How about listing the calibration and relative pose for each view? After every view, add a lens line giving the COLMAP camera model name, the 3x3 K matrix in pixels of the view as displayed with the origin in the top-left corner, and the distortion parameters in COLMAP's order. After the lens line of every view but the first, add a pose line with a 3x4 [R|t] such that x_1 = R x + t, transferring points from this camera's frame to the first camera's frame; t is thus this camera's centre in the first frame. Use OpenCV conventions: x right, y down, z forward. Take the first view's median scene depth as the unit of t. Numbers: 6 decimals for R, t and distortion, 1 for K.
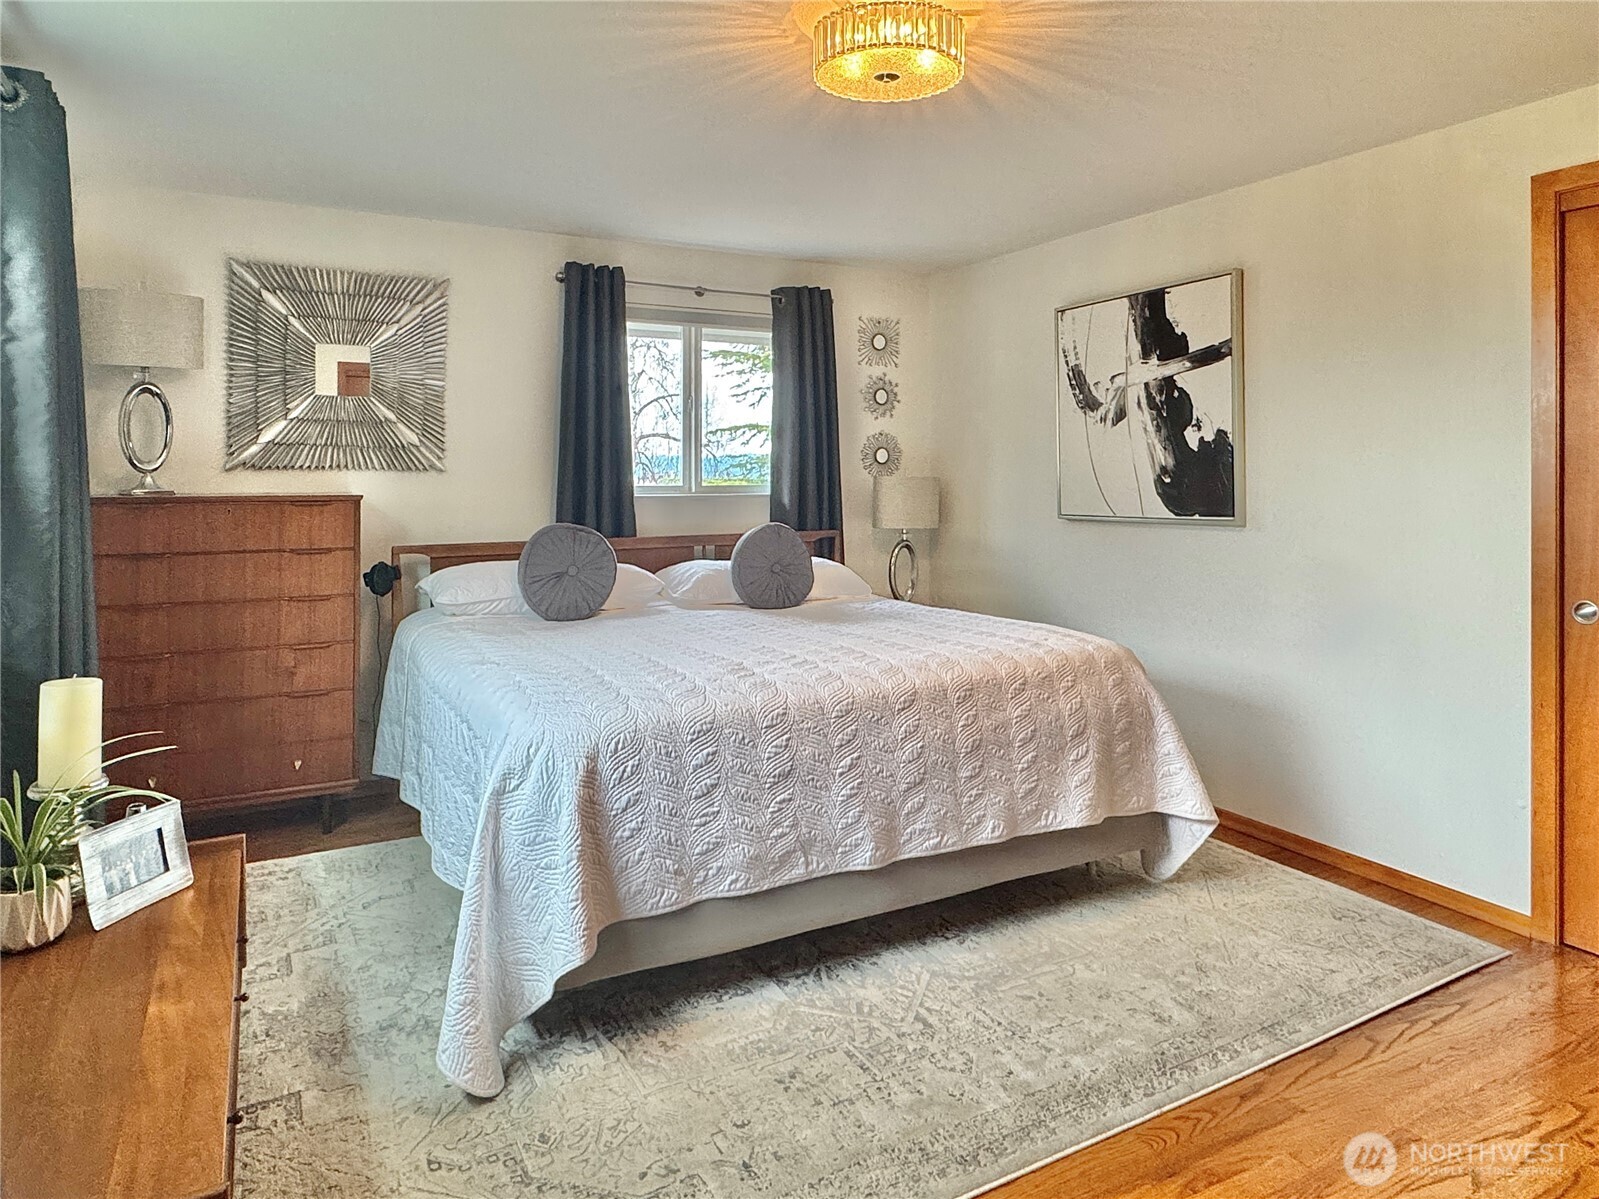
lens RADIAL K [[998.8, 0, 799.5], [0, 998.8, 599.5], [0, 0, 1]] dist [-0.000866, -0.001611]
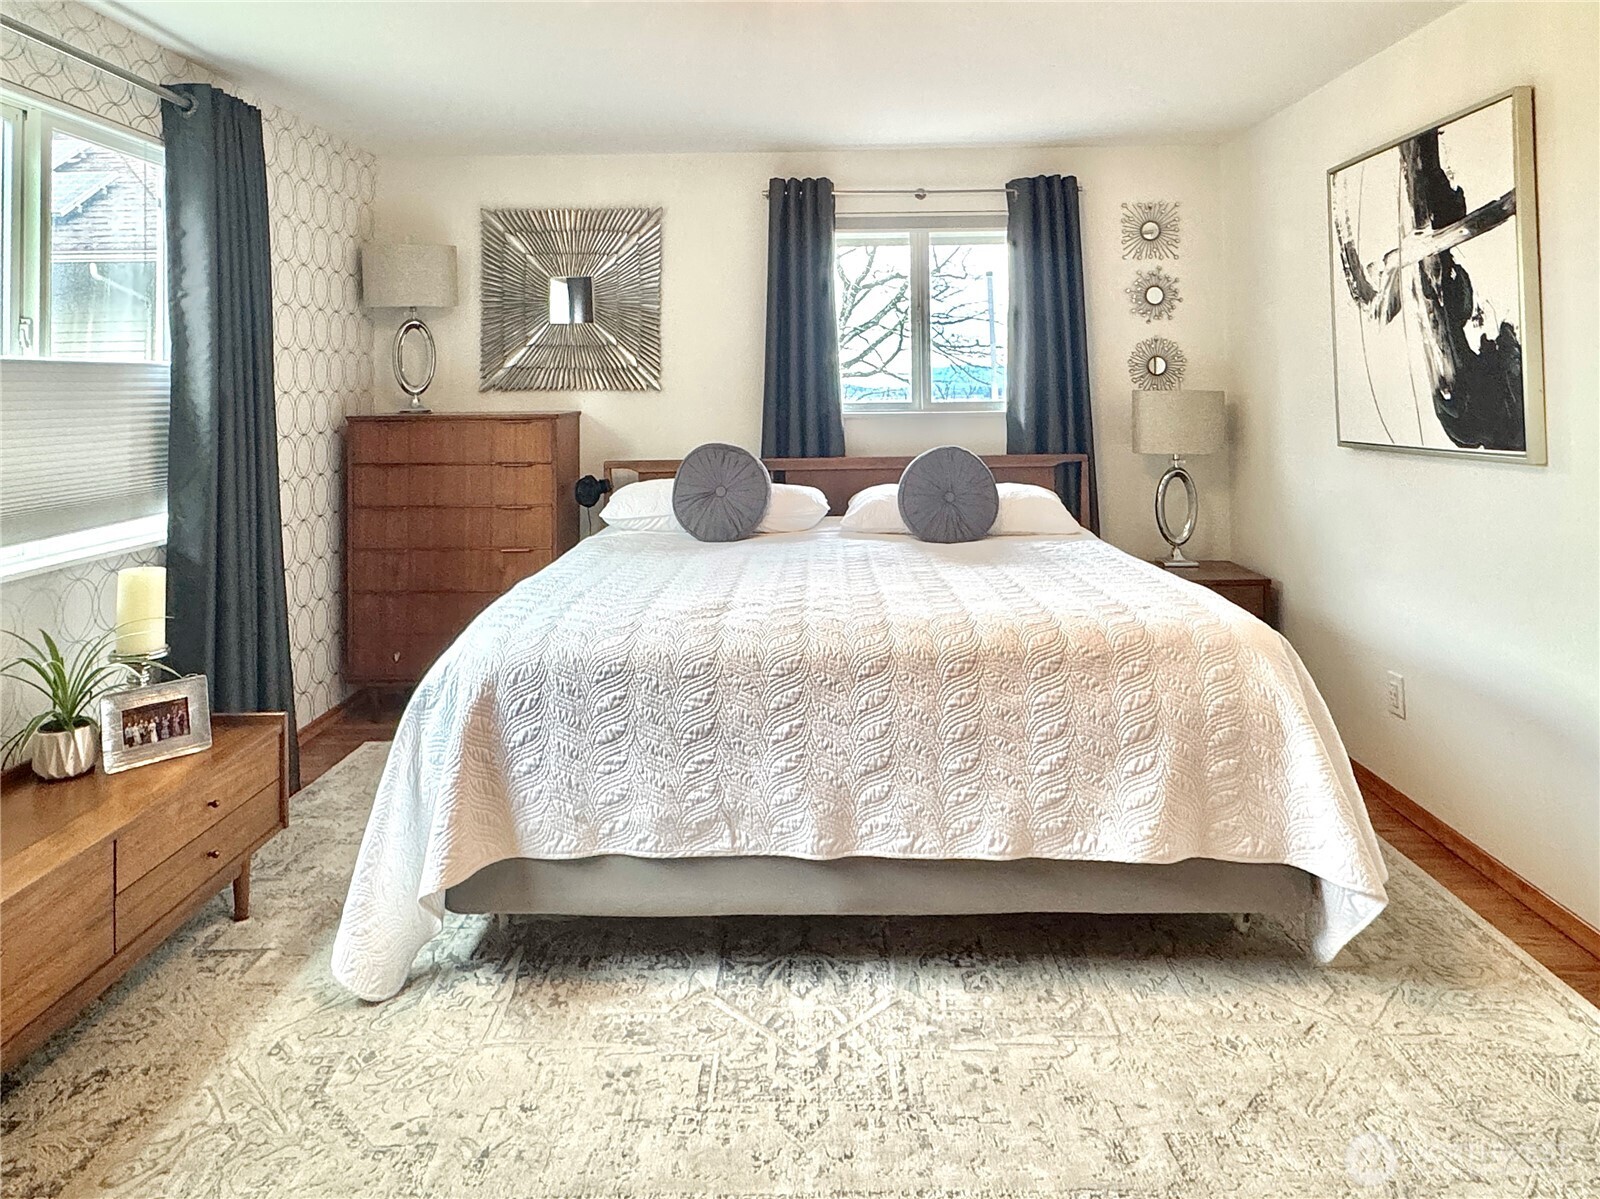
lens RADIAL K [[1025.9, 0, 800.1], [0, 1025.9, 481.5], [0, 0, 1]] dist [-0.000950, -0.001496]
pose [[0.874196, 0.035227, -0.484294, 0.339353], [-0.049482, 0.998636, -0.016681, -0.026060], [0.483046, 0.038546, 0.874746, 0.156175]]
